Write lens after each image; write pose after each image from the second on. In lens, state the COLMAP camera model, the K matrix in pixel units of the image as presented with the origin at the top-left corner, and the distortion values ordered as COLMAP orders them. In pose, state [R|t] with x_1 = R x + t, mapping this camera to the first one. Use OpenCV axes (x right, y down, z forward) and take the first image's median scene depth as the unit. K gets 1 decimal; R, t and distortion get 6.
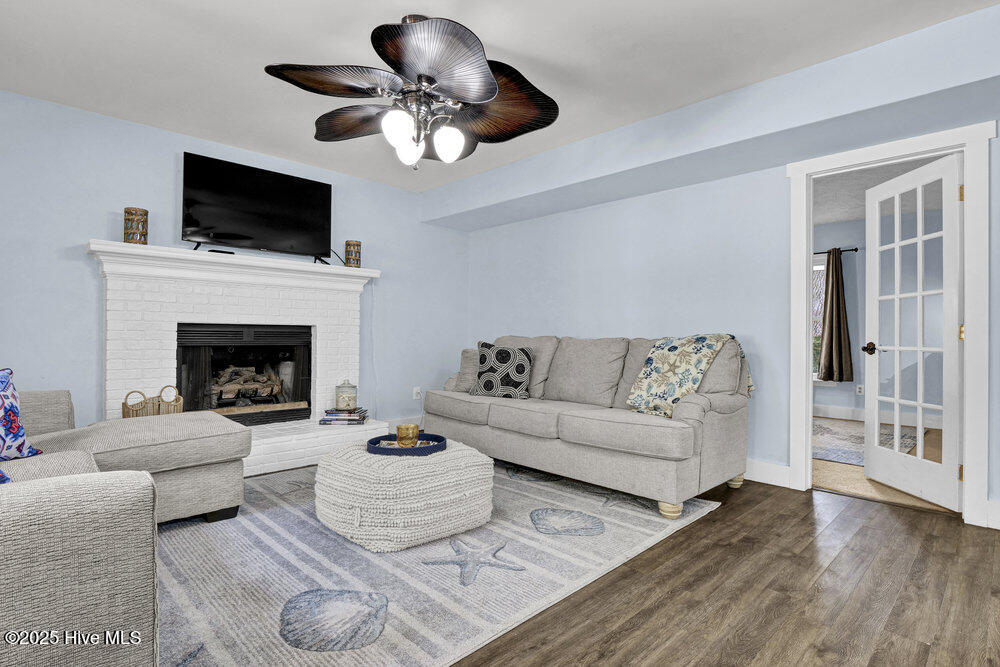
lens RADIAL K [[497.9, 0, 500.0], [0, 497.9, 333.5], [0, 0, 1]] dist [-0.016643, -0.000115]
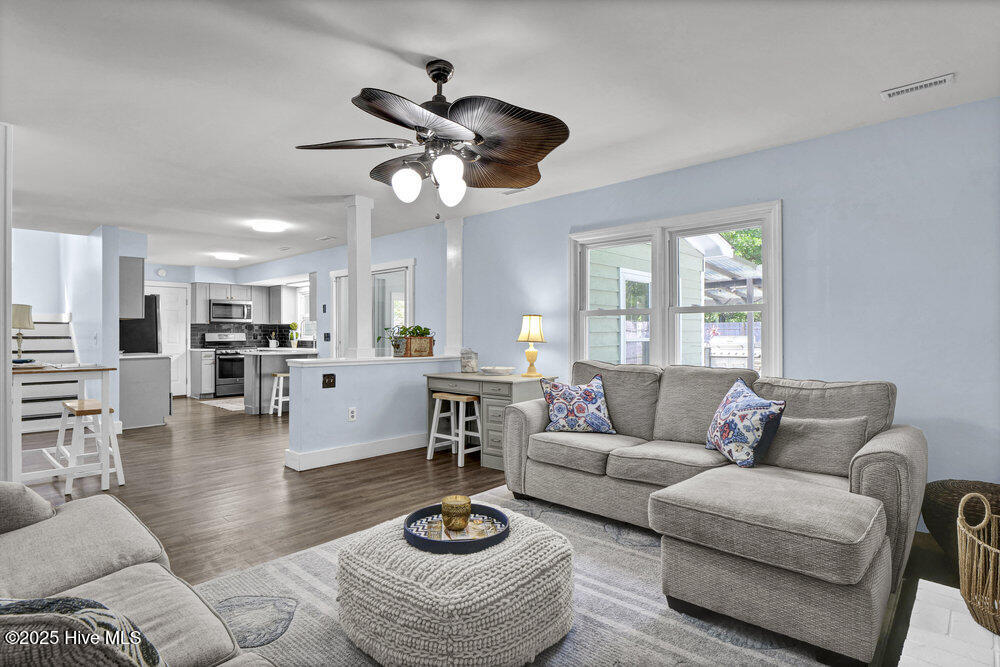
lens RADIAL K [[534.3, 0, 500.0], [0, 534.3, 333.5], [0, 0, 1]] dist [-0.002134, -0.000147]
pose [[-0.999648, -0.007331, -0.025503, -0.164645], [-0.007286, 0.999972, -0.001841, -0.046106], [0.025516, -0.001655, -0.999673, 1.305111]]
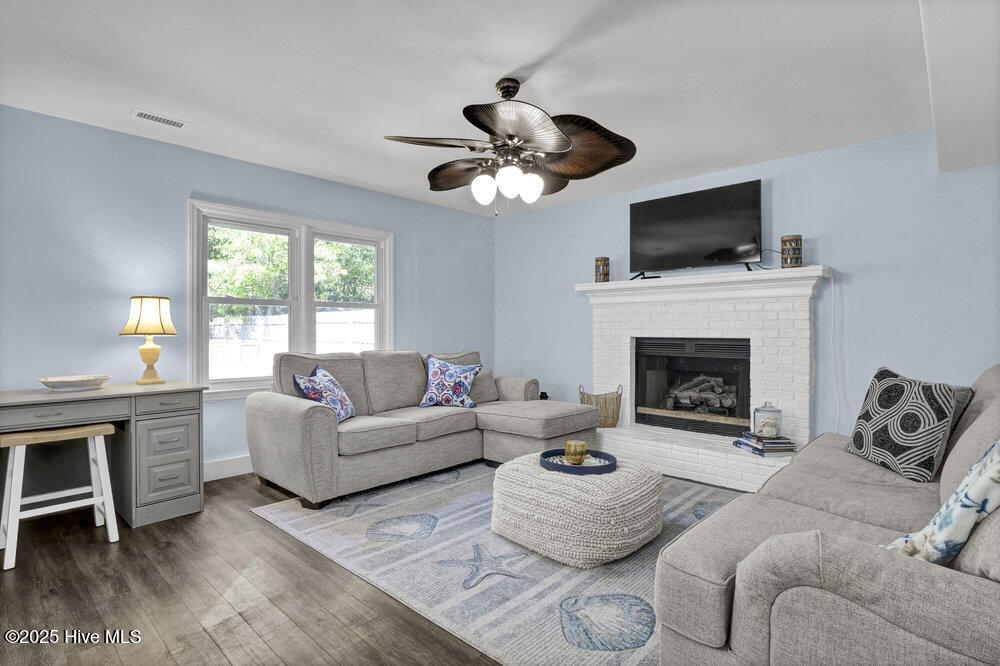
lens RADIAL K [[497.9, 0, 500.0], [0, 497.9, 333.0], [0, 0, 1]] dist [-0.016643, -0.000115]
pose [[0.045432, -0.002623, -0.998964, 0.605560], [0.001750, 0.999995, -0.002546, -0.028554], [0.998966, -0.001633, 0.045436, 0.575044]]
